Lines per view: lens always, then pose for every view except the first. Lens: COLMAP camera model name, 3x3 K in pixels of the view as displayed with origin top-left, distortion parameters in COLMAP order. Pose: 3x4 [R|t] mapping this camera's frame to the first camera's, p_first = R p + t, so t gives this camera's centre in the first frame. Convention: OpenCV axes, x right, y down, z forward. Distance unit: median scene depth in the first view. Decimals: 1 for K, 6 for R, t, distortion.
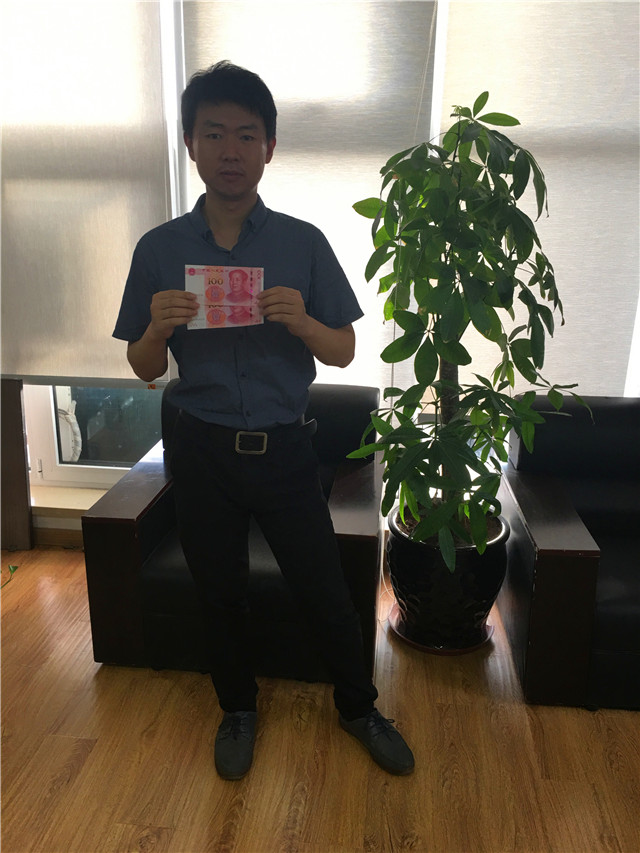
lens RADIAL K [[724.0, 0, 317.0], [0, 724.0, 426.0], [0, 0, 1]] dist [0.001879, -0.021610]
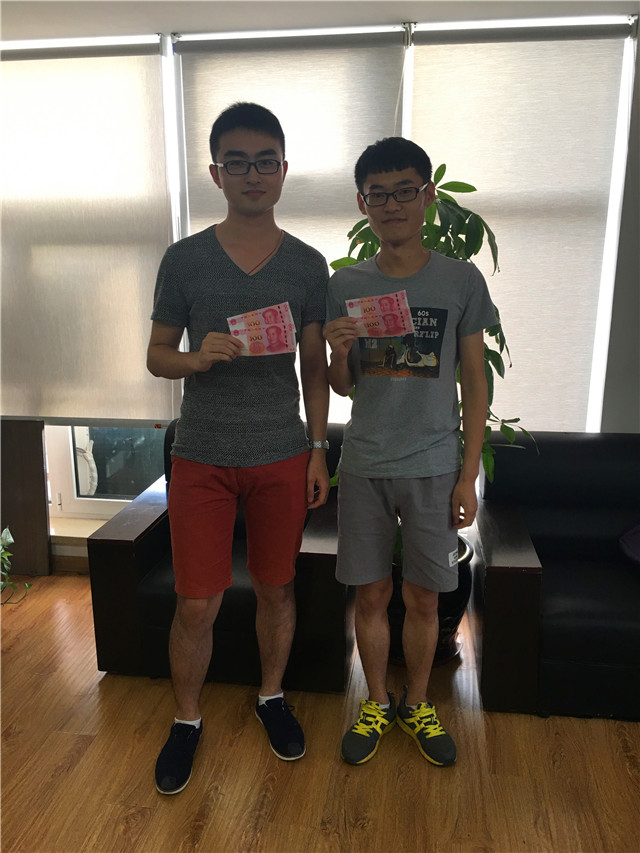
lens RADIAL K [[724.0, 0, 318.0], [0, 724.0, 429.3], [0, 0, 1]] dist [0.001879, -0.021610]
pose [[0.998980, -0.006620, -0.044657, 0.079503], [0.004050, 0.998342, -0.057416, 0.017920], [0.044963, 0.057176, 0.997351, -0.115250]]
